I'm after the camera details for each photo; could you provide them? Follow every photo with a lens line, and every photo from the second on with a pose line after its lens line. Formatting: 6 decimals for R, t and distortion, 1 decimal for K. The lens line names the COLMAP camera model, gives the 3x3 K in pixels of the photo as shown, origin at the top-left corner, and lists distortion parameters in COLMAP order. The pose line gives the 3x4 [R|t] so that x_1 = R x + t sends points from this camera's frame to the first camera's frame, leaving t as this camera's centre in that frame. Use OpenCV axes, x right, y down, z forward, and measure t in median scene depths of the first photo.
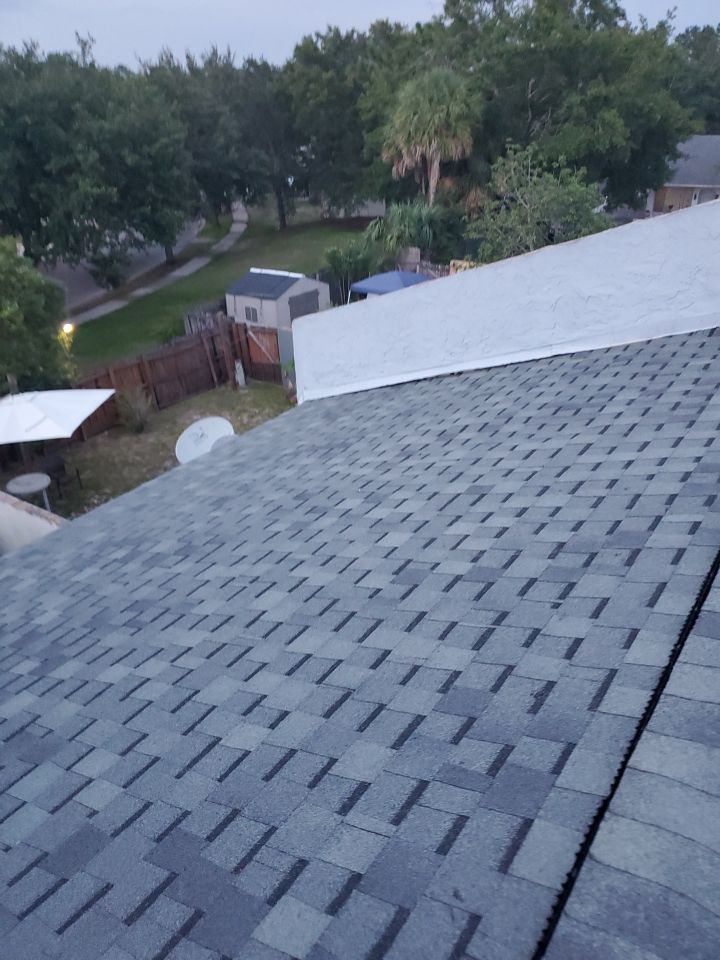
lens RADIAL K [[751.2, 0, 360.0], [0, 751.2, 480.0], [0, 0, 1]] dist [0.002100, 0.003741]
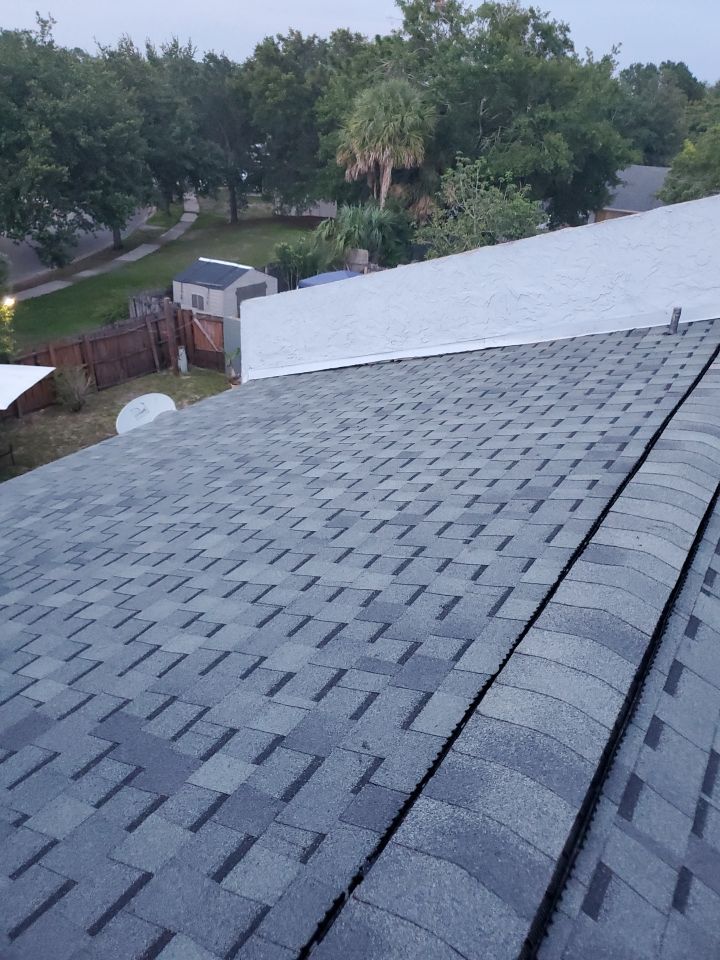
lens RADIAL K [[793.5, 0, 360.0], [0, 793.5, 480.0], [0, 0, 1]] dist [-0.002936, -0.000354]
pose [[0.995556, 0.052679, 0.078062, 0.000530], [-0.049900, 0.998064, -0.037131, 0.071629], [-0.079867, 0.033071, 0.996257, -0.101081]]
